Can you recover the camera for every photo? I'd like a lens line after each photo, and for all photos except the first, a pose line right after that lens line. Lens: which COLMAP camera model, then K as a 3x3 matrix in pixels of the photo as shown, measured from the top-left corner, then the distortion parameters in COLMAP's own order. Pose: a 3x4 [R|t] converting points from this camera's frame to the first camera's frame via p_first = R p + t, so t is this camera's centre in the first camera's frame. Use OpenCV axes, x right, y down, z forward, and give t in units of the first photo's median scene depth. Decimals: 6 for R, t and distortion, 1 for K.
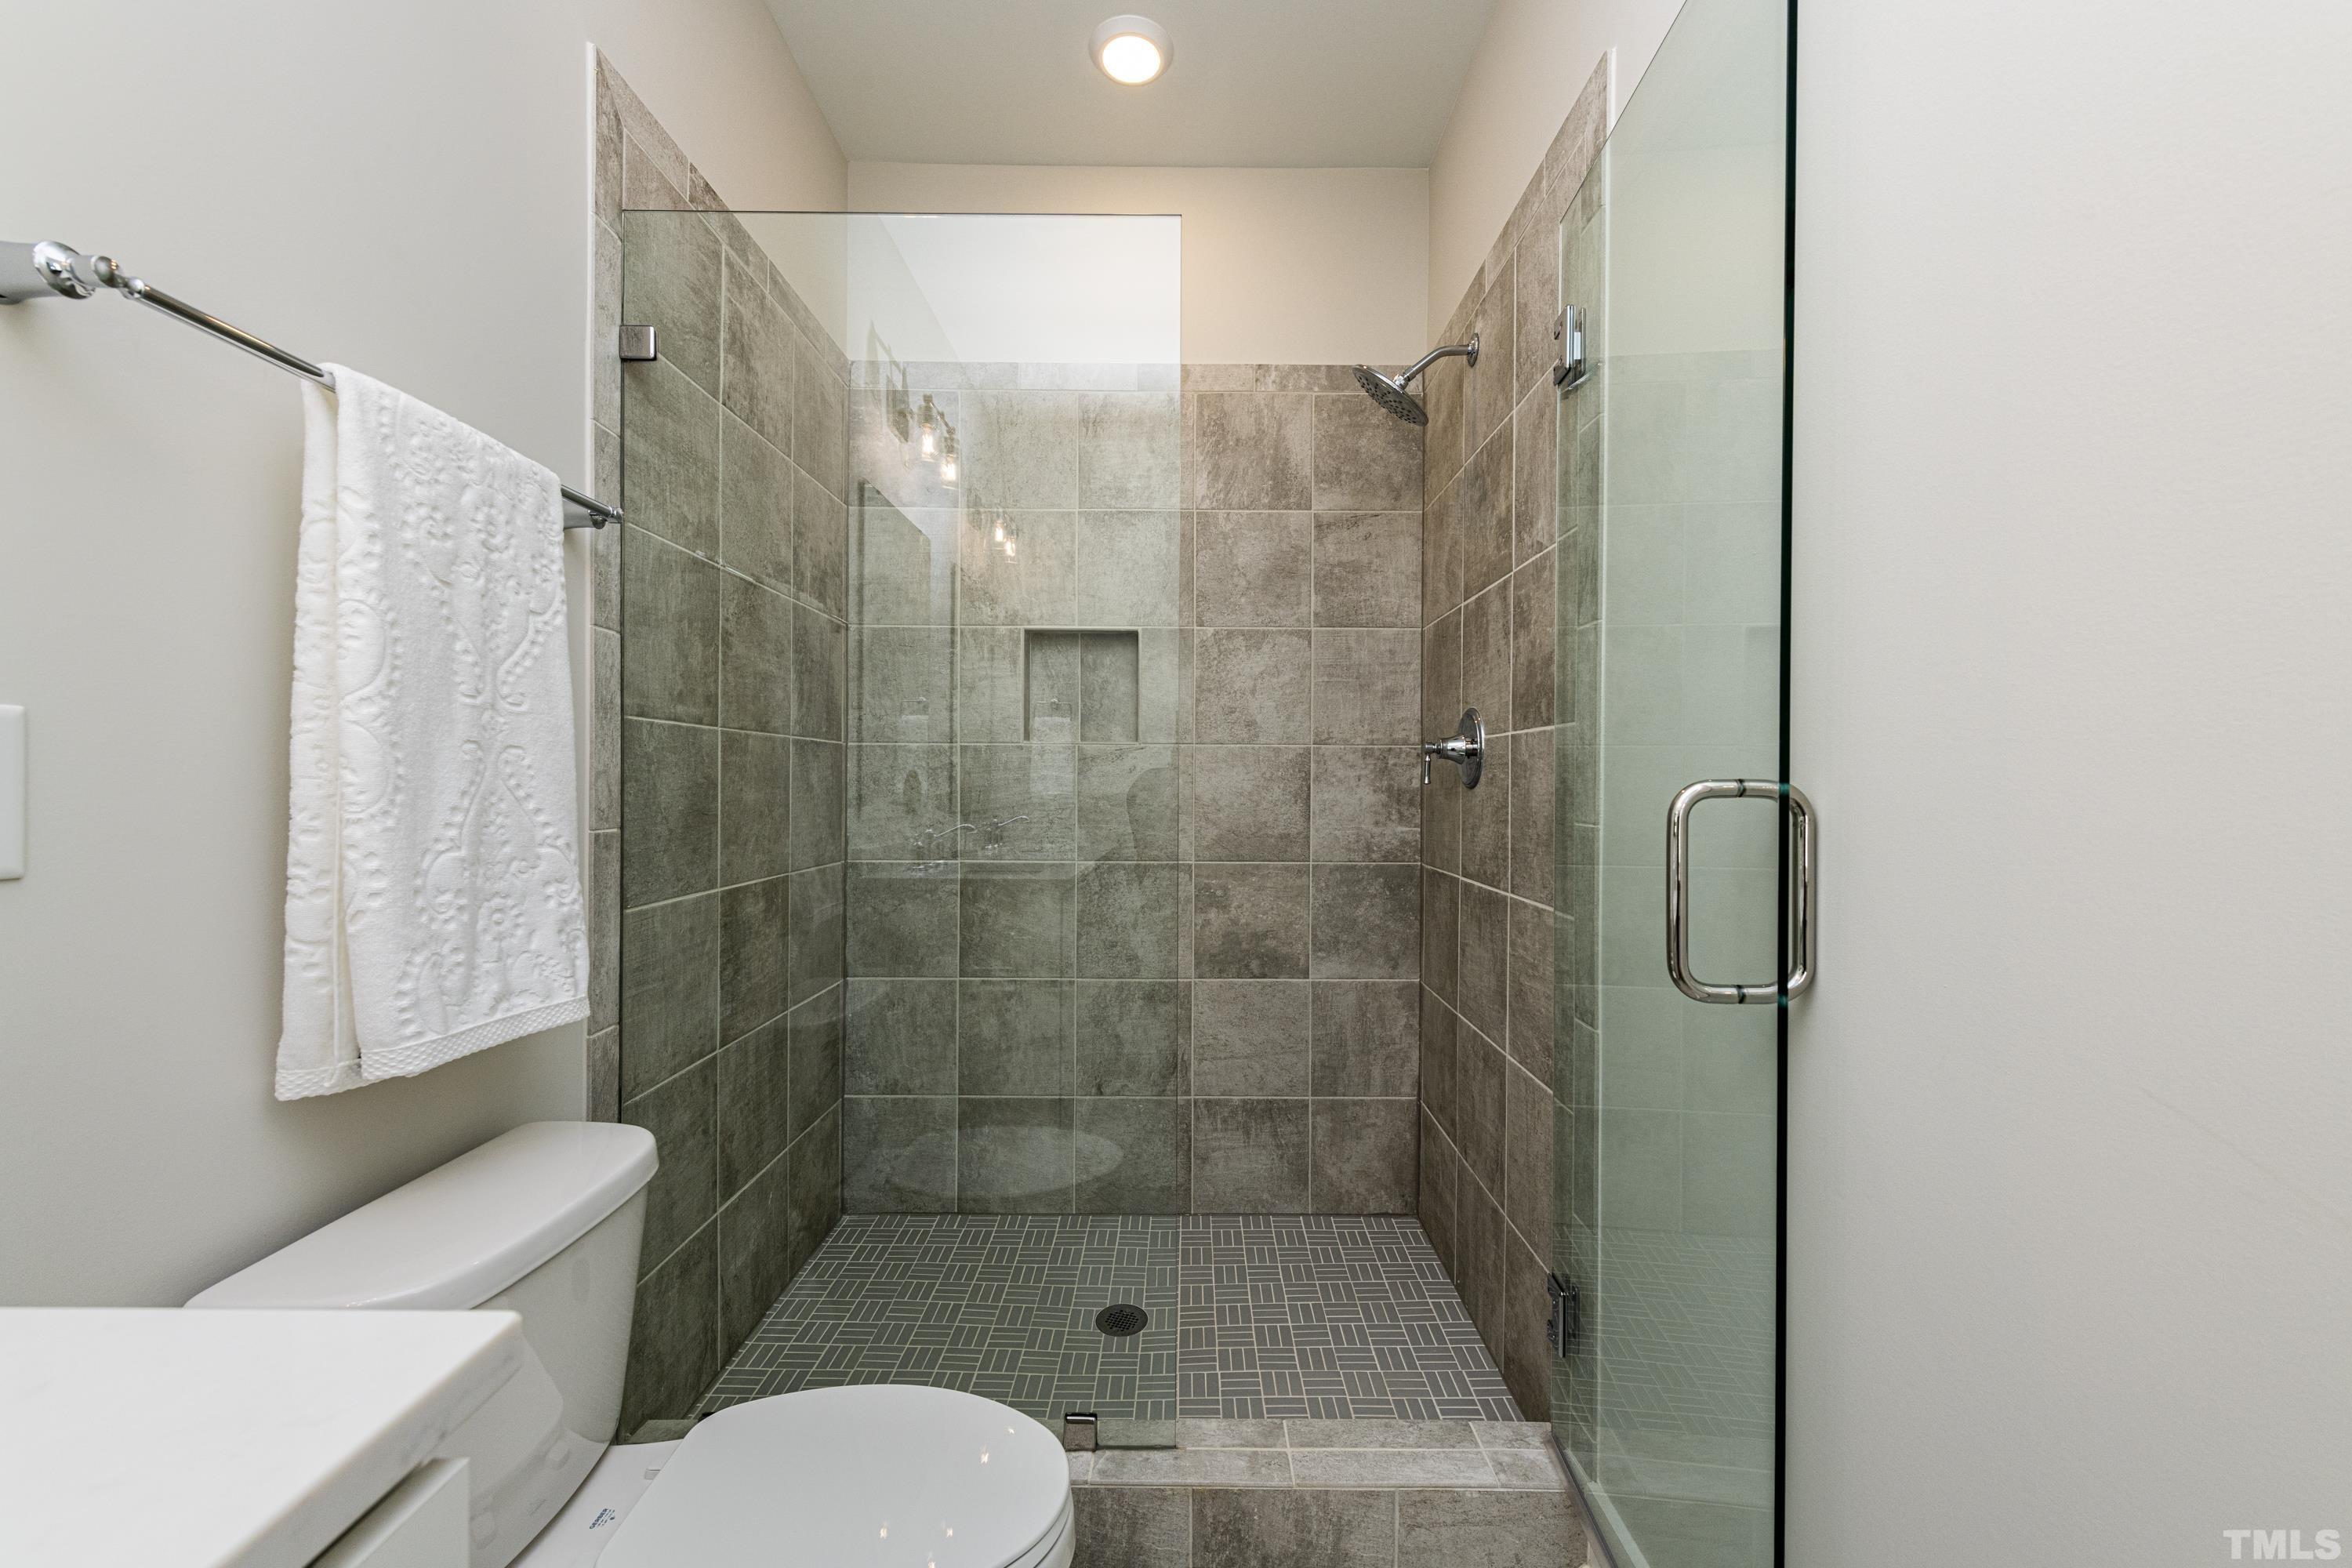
lens RADIAL K [[919.2, 0, 1145.3], [0, 919.2, 777.6], [0, 0, 1]] dist [0.009781, -0.005332]
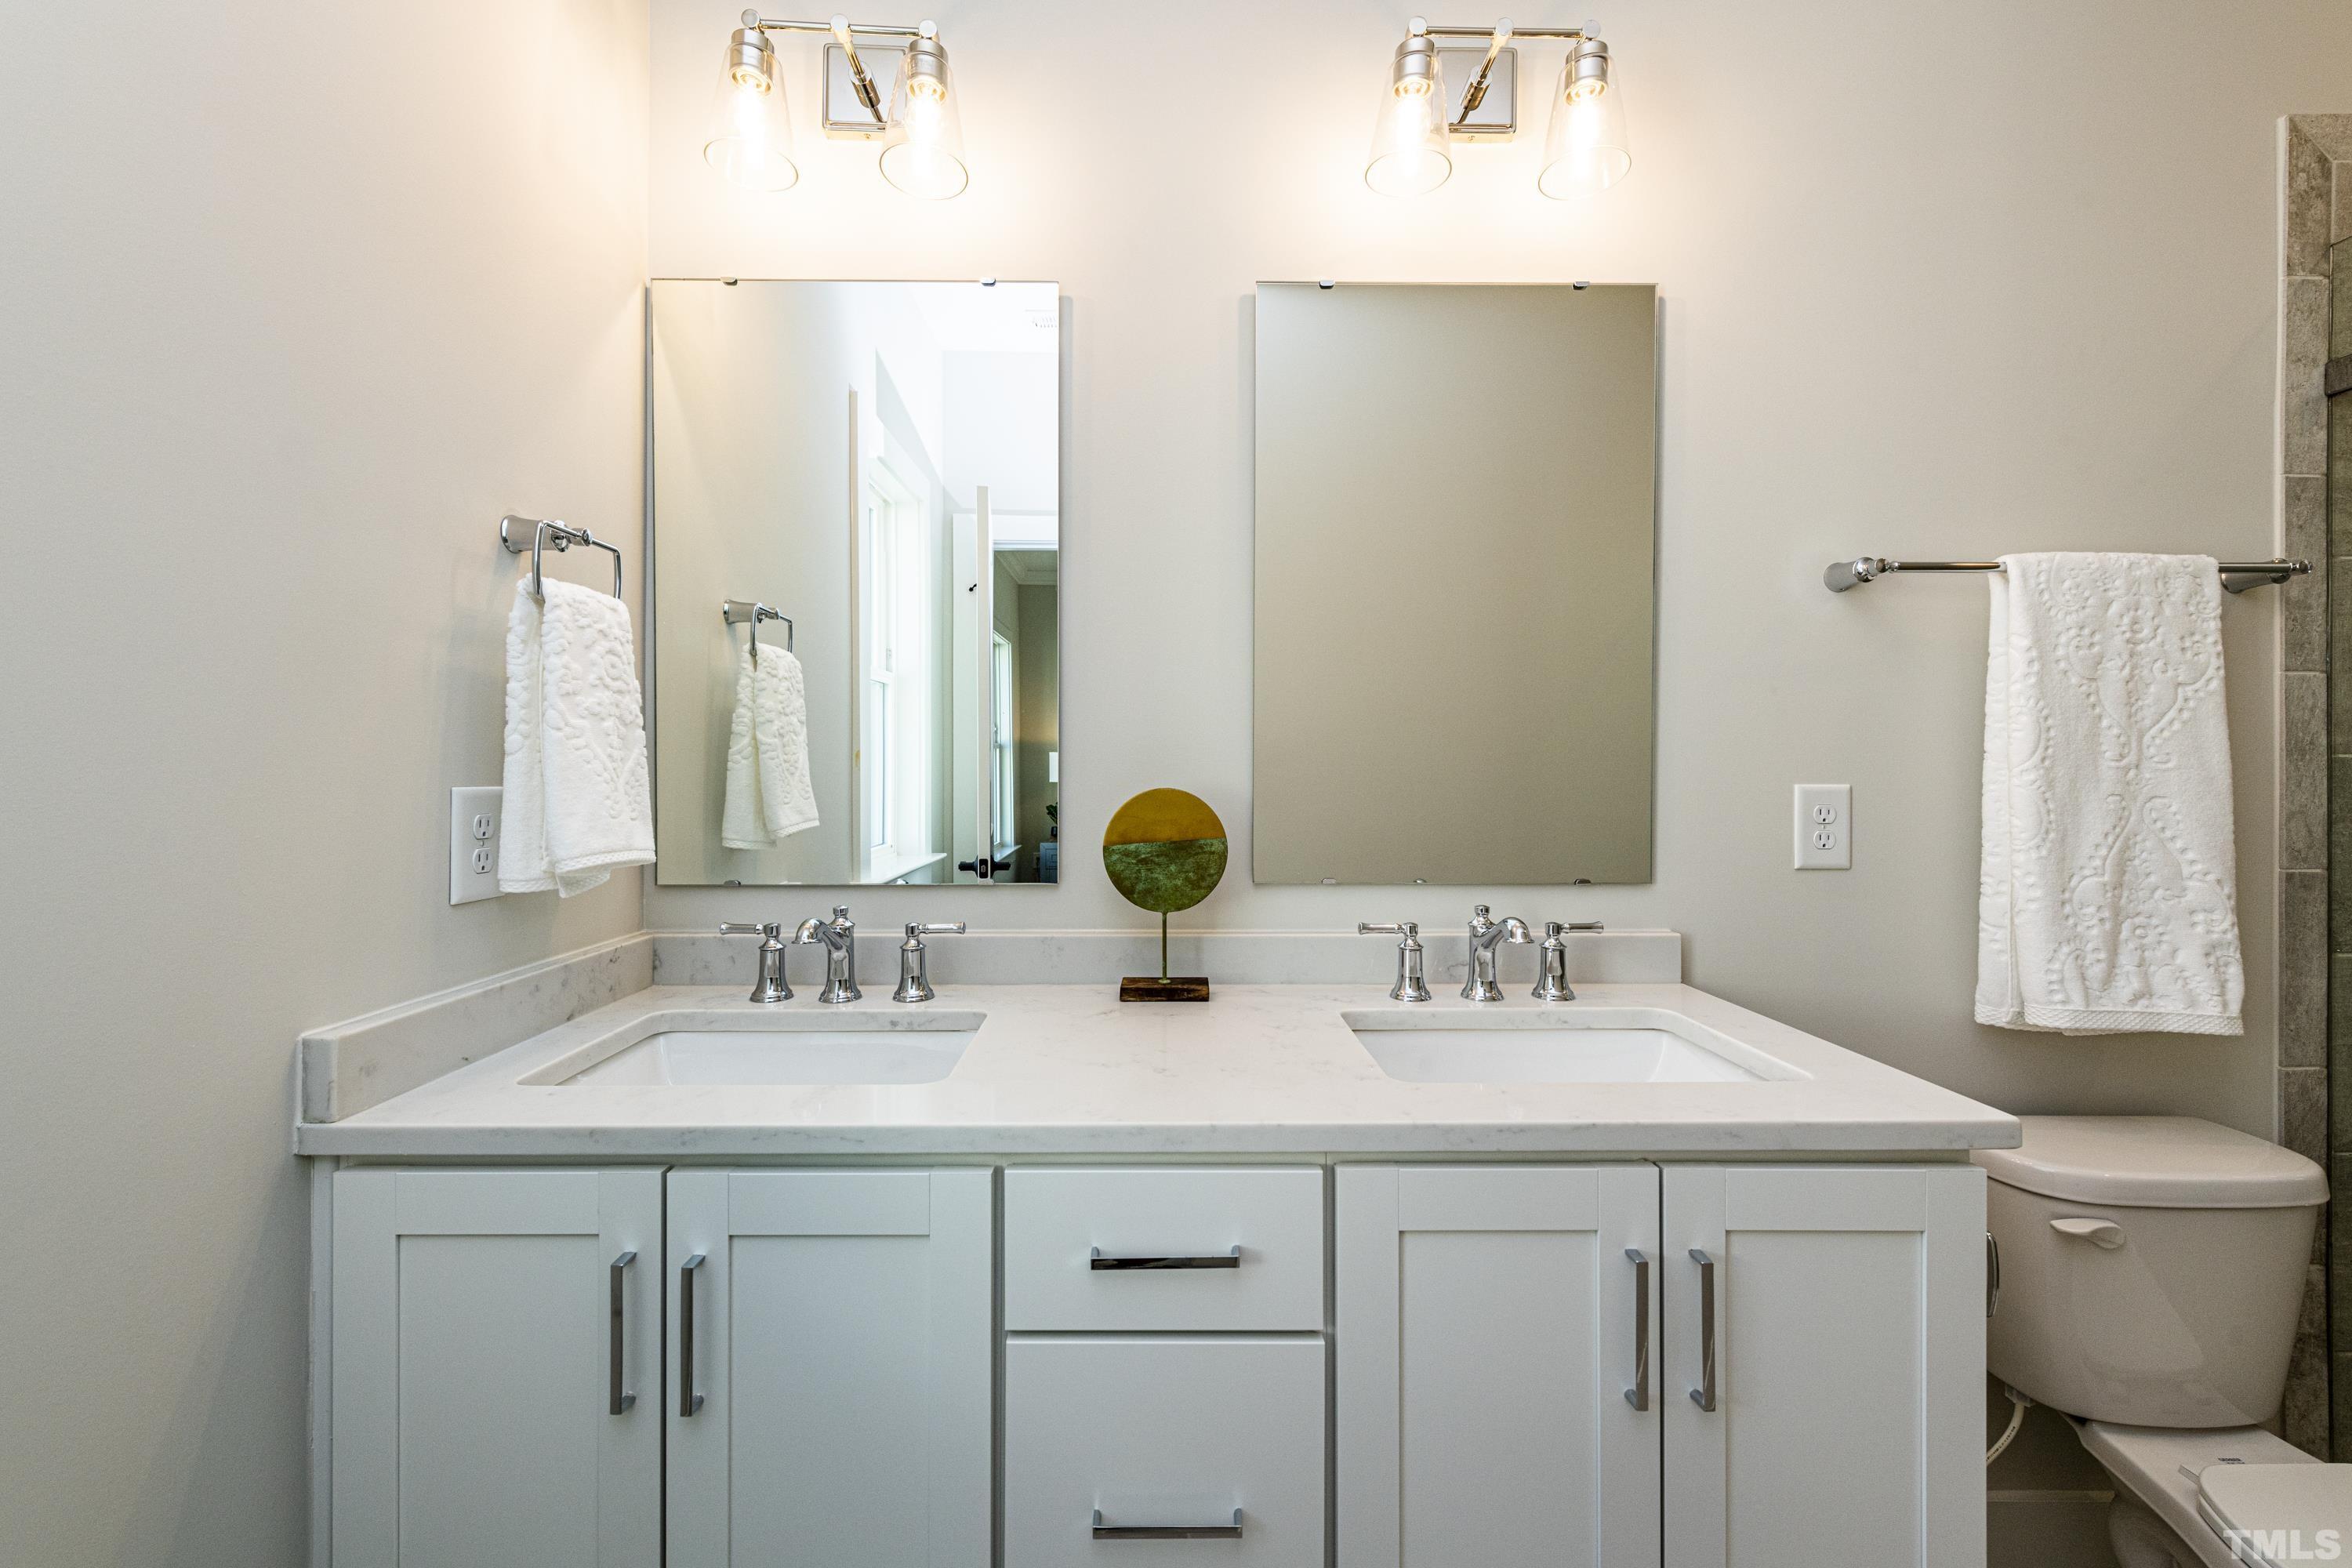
lens RADIAL K [[990.1, 0, 1176.0], [0, 990.1, 784.0], [0, 0, 1]] dist [0.000494, -0.000279]
pose [[0.055764, 0.008348, -0.998409, 0.596542], [0.001799, 0.999963, 0.008461, -0.067914], [0.998442, -0.002268, 0.055747, -0.410190]]
